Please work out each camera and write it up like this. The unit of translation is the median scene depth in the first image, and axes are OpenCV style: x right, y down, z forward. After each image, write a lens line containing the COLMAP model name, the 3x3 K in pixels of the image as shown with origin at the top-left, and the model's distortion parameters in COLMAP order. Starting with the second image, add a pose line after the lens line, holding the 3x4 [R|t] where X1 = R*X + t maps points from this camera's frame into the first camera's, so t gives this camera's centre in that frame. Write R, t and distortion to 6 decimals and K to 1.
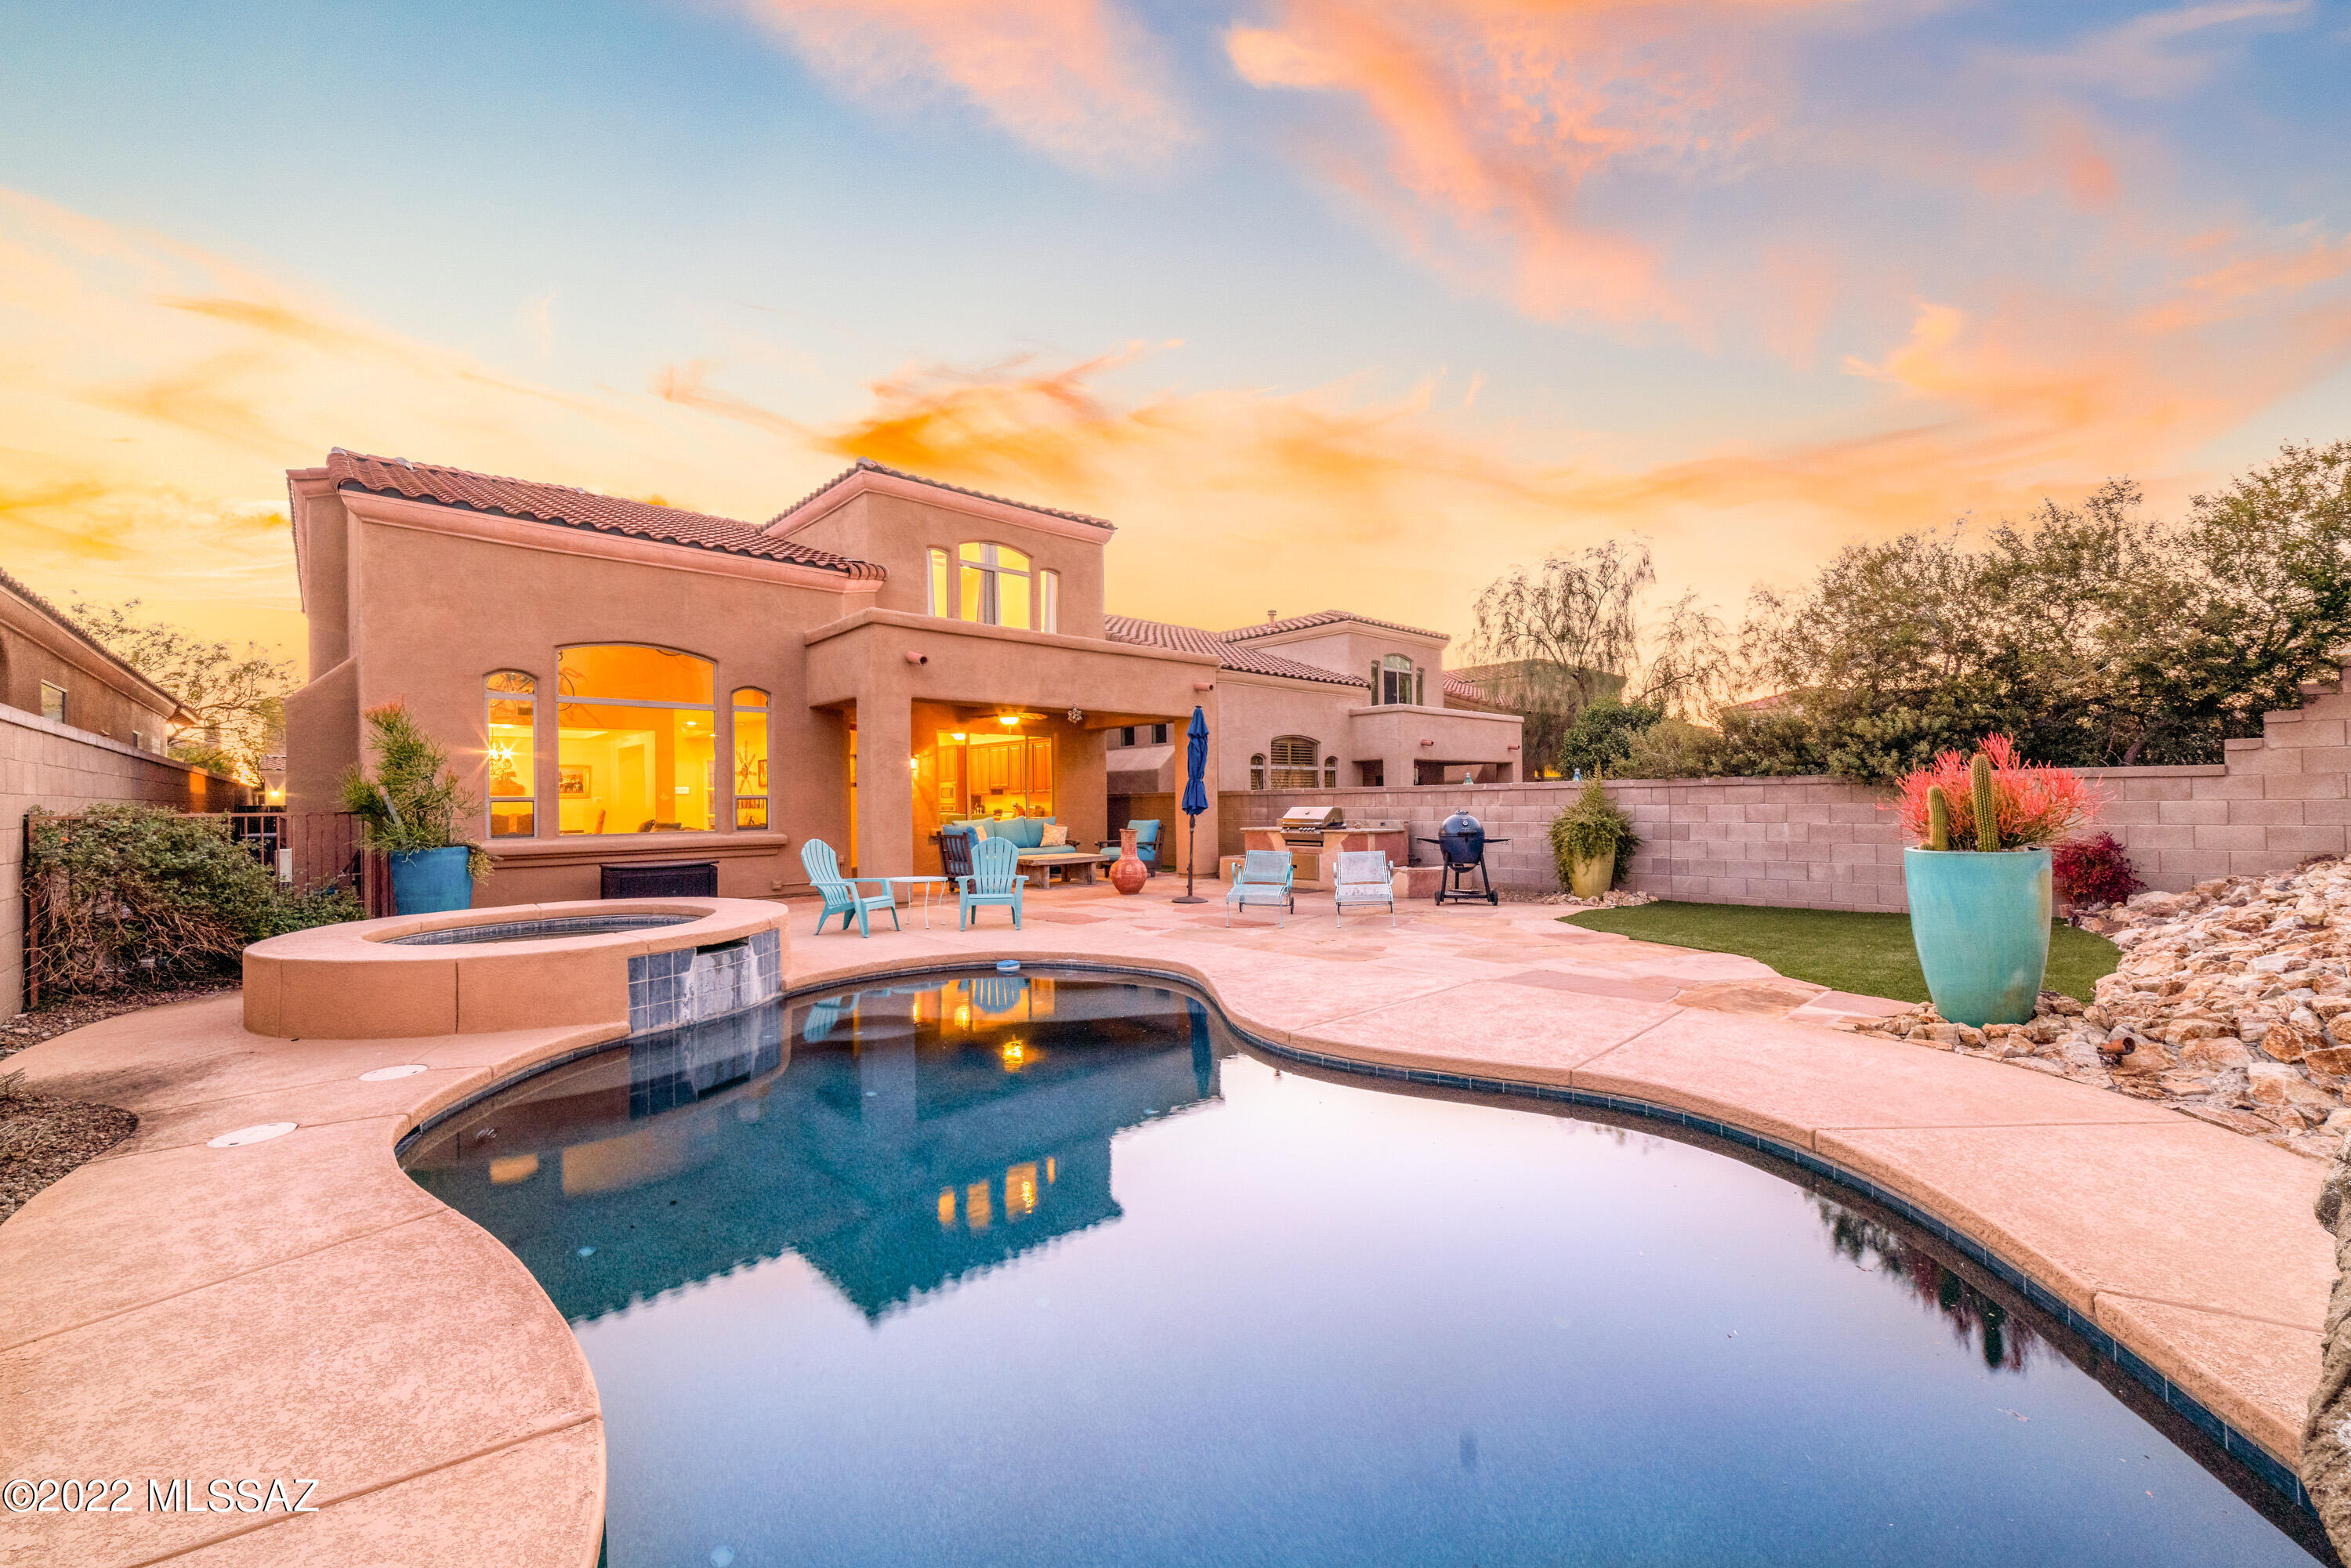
lens RADIAL K [[920.9, 0, 1169.4], [0, 920.9, 793.9], [0, 0, 1]] dist [-0.001695, 0.000564]
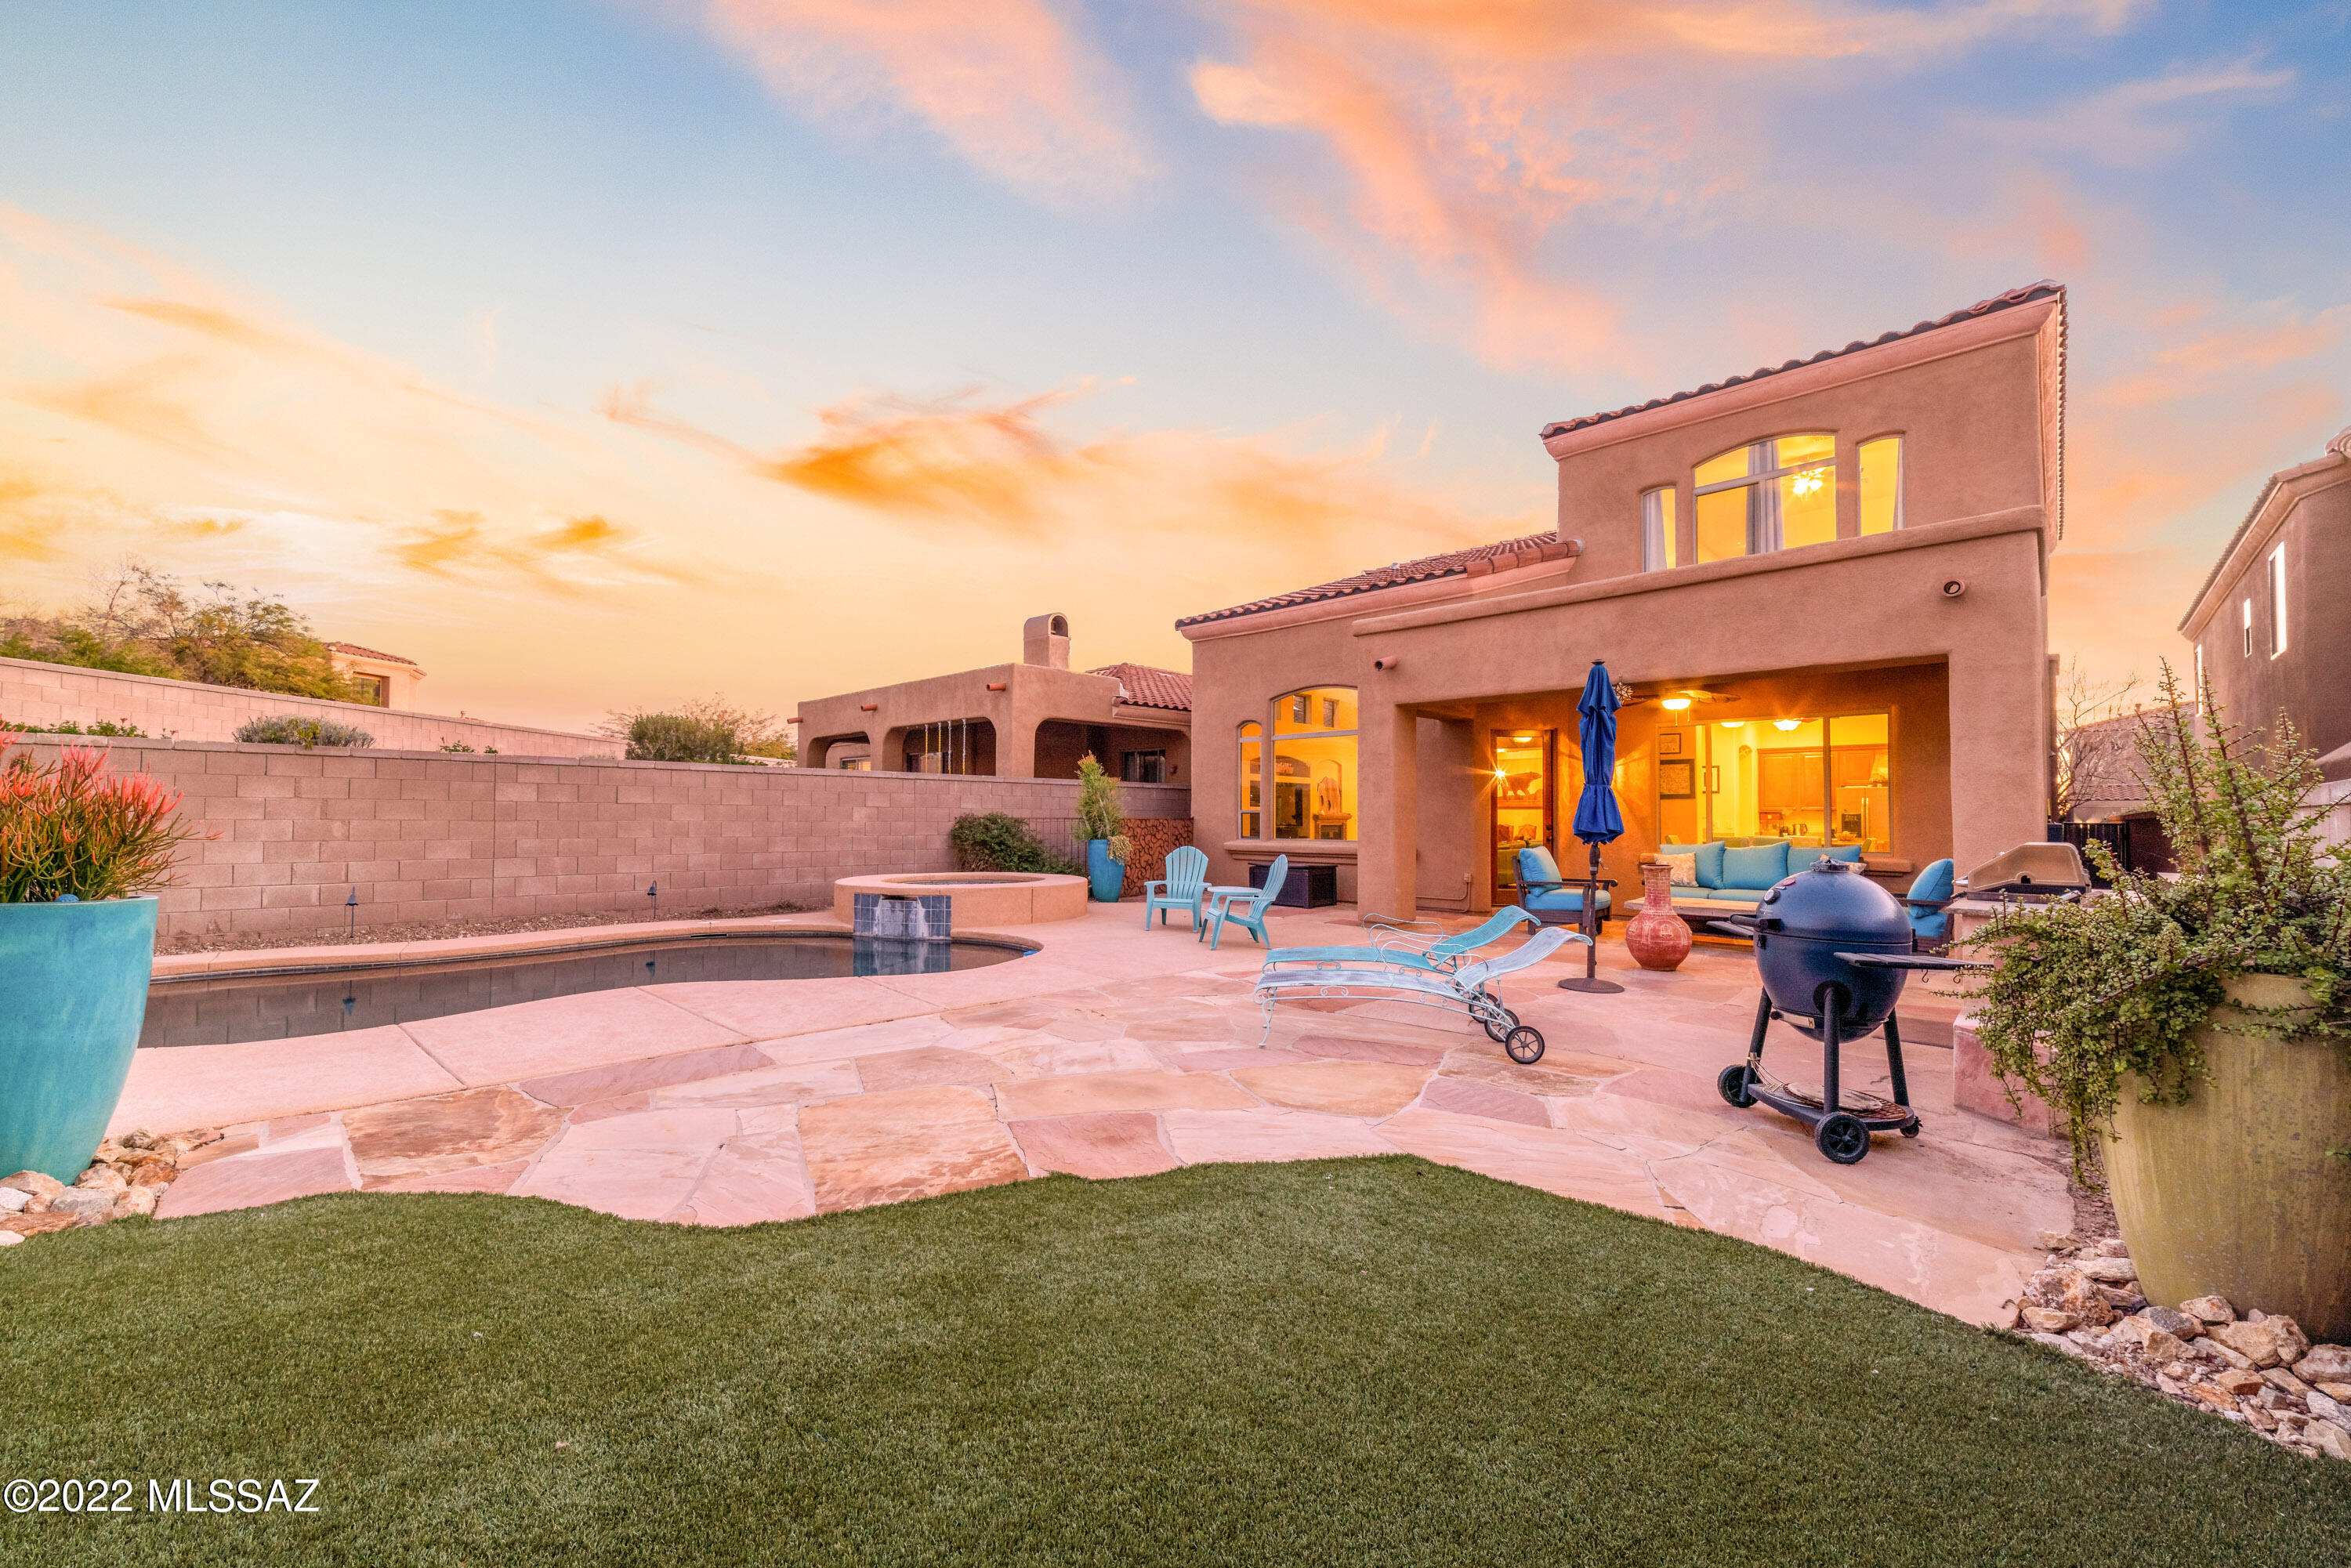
lens RADIAL K [[920.9, 0, 1169.4], [0, 920.9, 793.9], [0, 0, 1]] dist [-0.001695, 0.000564]
pose [[0.052045, -0.013376, -0.998555, 0.579659], [0.000354, 0.999910, -0.013376, -0.001697], [0.998645, 0.000343, 0.052045, 0.657237]]
